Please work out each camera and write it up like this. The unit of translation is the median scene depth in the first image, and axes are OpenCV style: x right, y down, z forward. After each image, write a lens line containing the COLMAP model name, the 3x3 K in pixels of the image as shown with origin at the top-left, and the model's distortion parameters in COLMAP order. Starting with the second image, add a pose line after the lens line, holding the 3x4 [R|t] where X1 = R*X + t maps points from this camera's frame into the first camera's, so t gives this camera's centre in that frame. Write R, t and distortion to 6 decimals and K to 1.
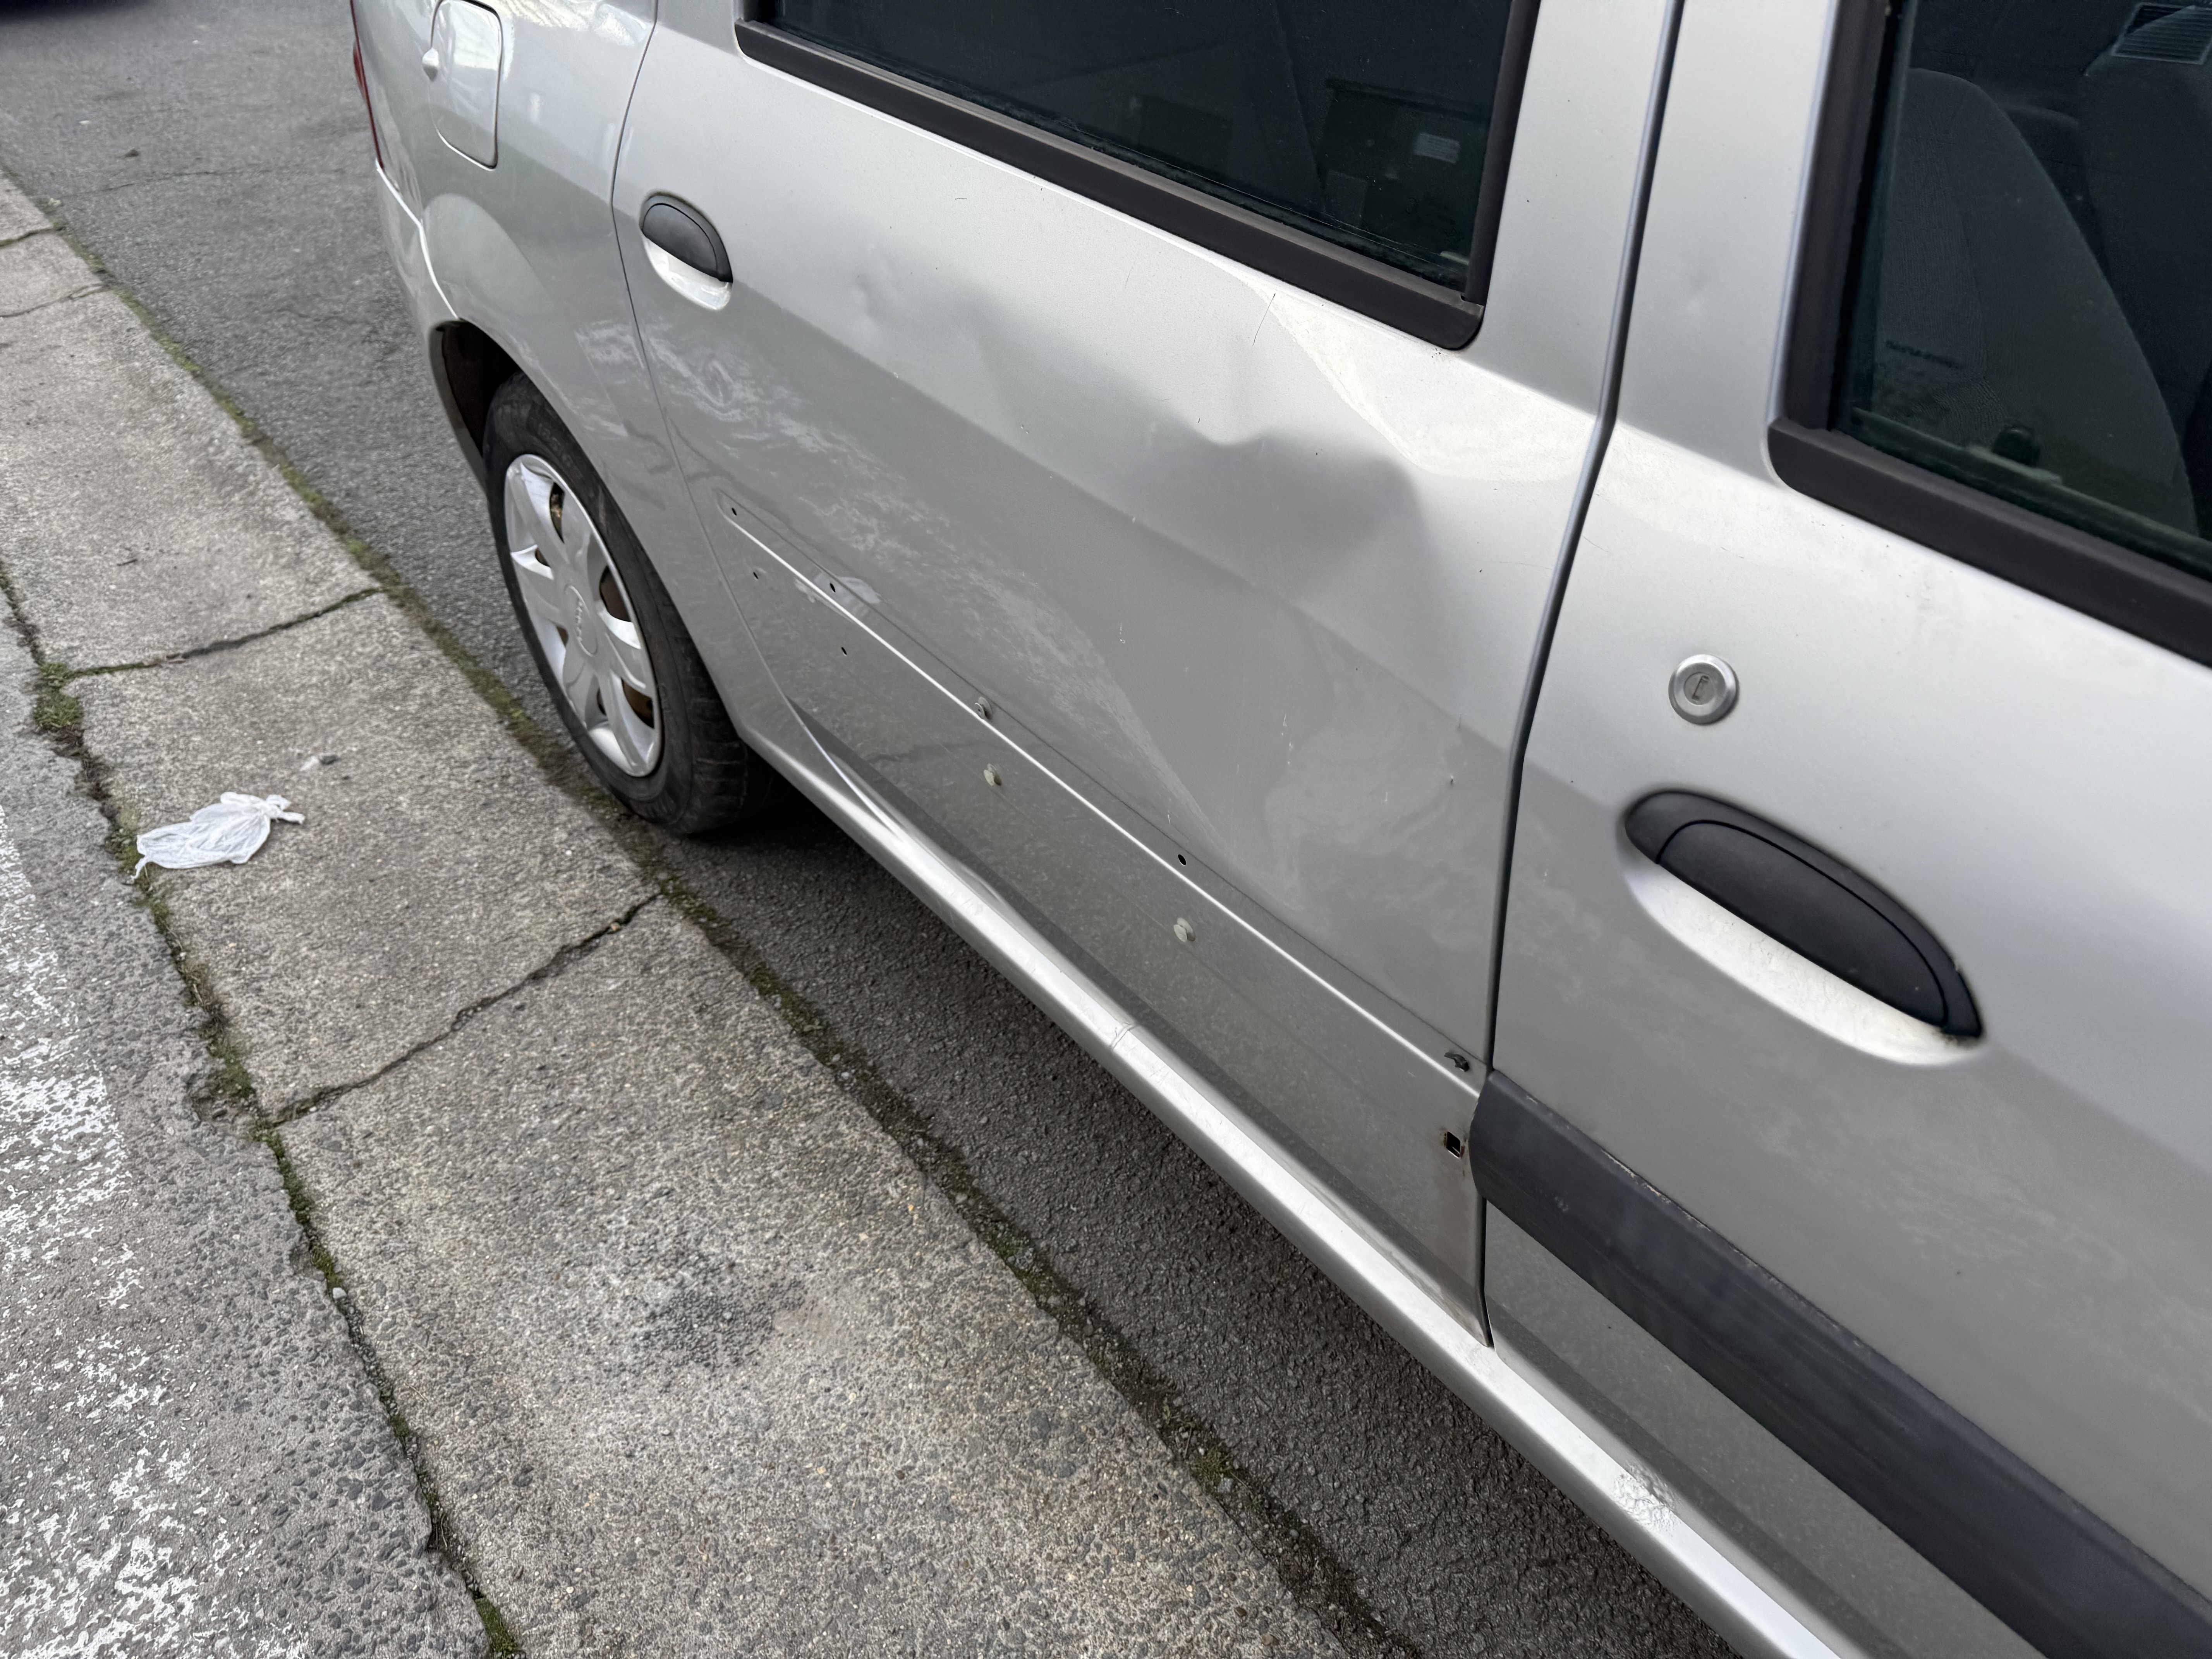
lens RADIAL K [[1566.9, 0, 1151.8], [0, 1566.9, 855.0], [0, 0, 1]] dist [0.000728, -0.018936]
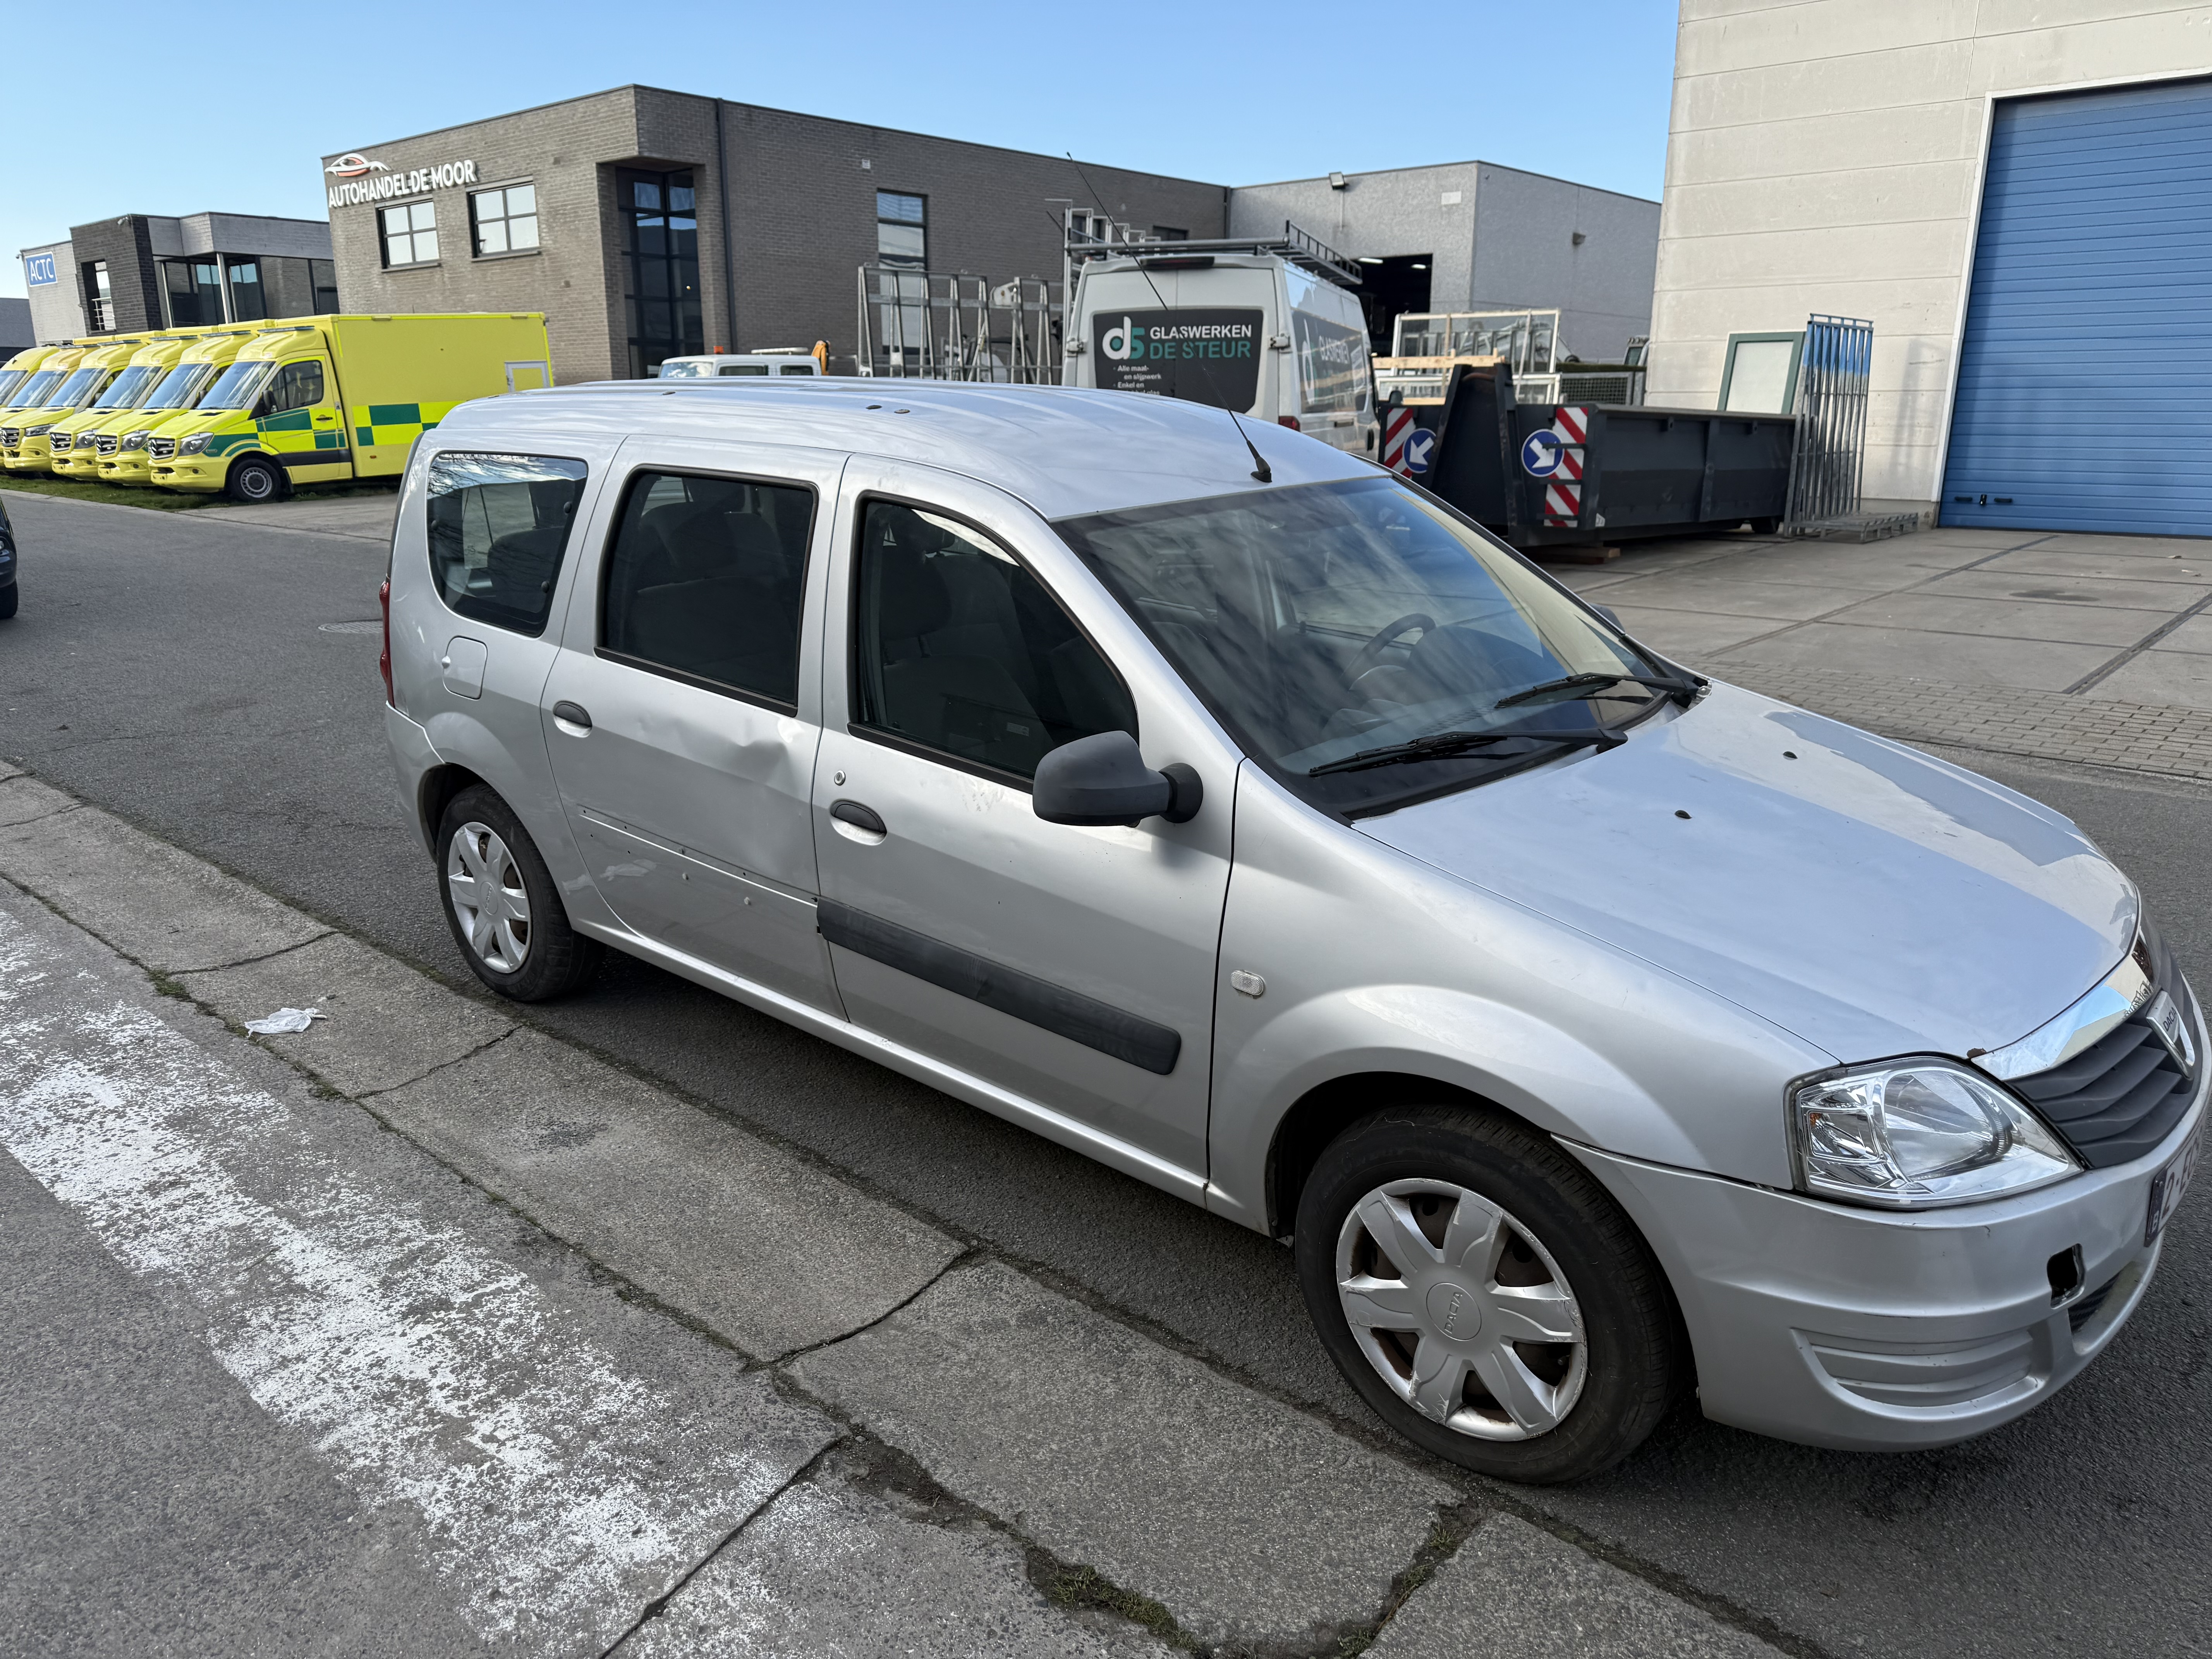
lens RADIAL K [[1554.8, 0, 1094.6], [0, 1554.8, 844.6], [0, 0, 1]] dist [0.008912, -0.004551]
pose [[0.987319, -0.054740, 0.149010, 0.129773], [0.100801, 0.941326, -0.322094, 0.517321], [-0.122635, 0.333030, 0.934907, -1.044438]]
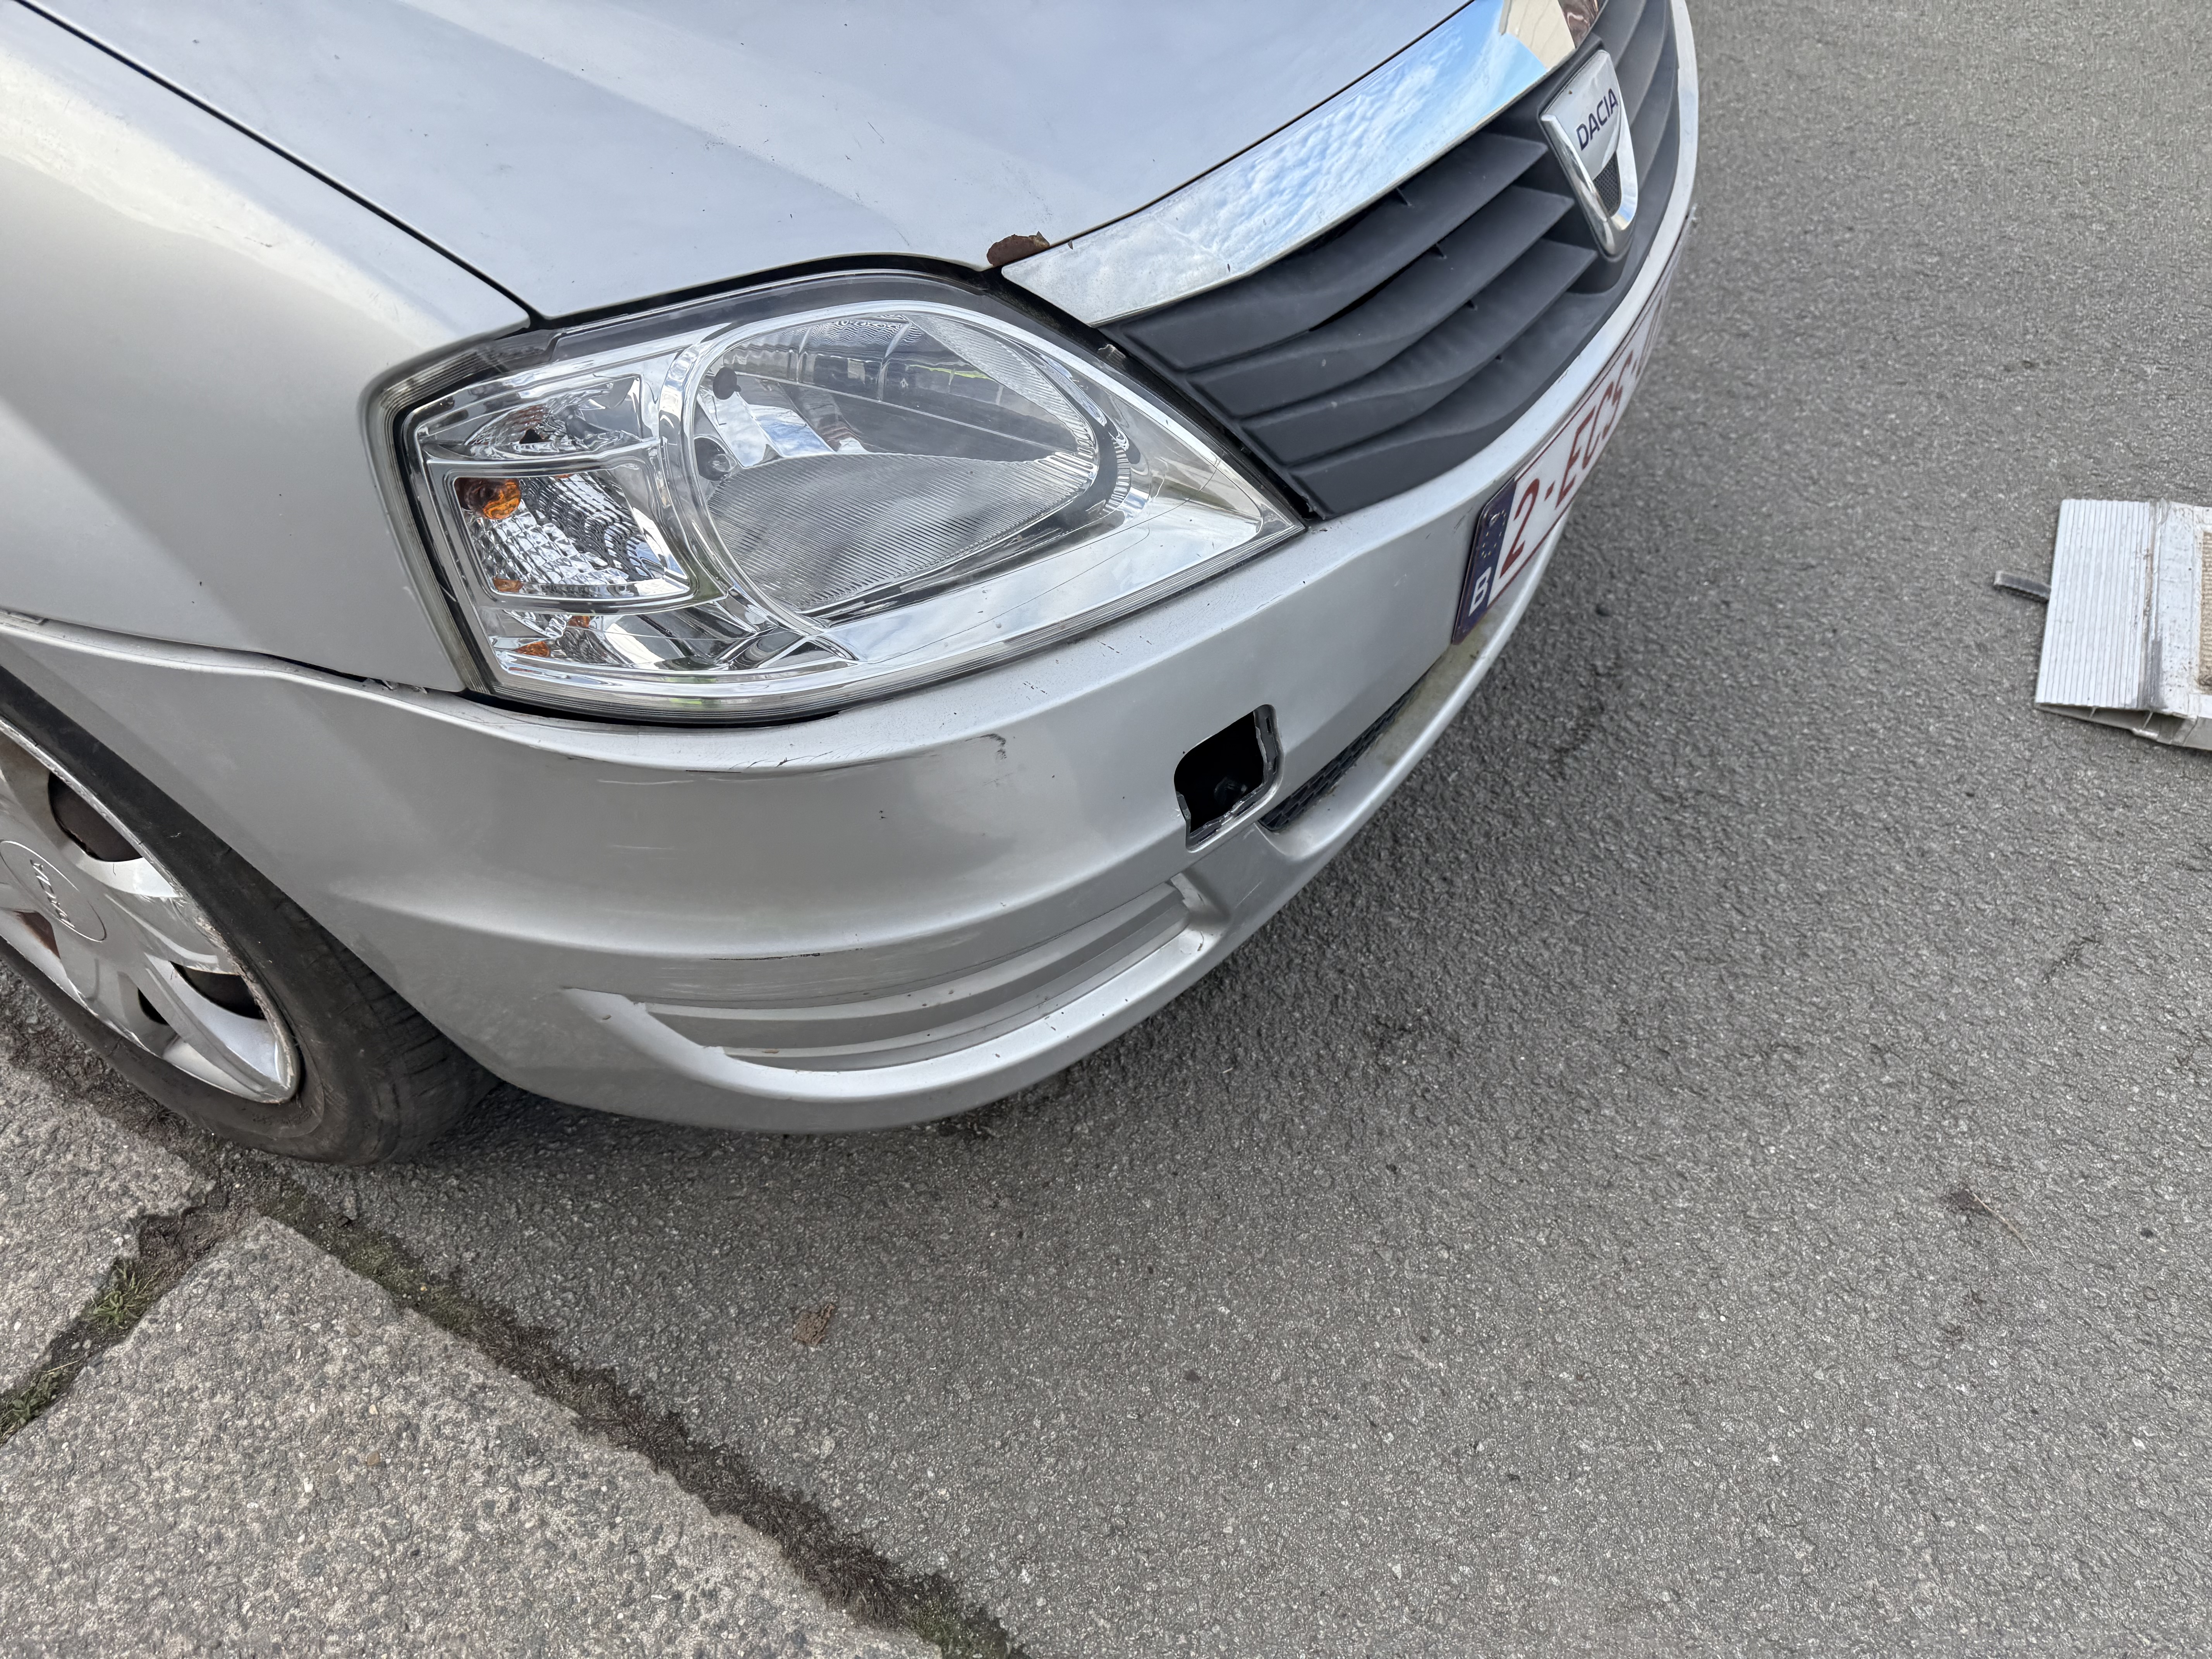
lens RADIAL K [[1569.3, 0, 1081.4], [0, 1569.3, 829.1], [0, 0, 1]] dist [0.077754, -0.121150]
pose [[0.930113, -0.239817, 0.278167, 0.702450], [0.184369, 0.959919, 0.211101, 0.433094], [-0.317643, -0.145063, 0.937048, -0.506696]]
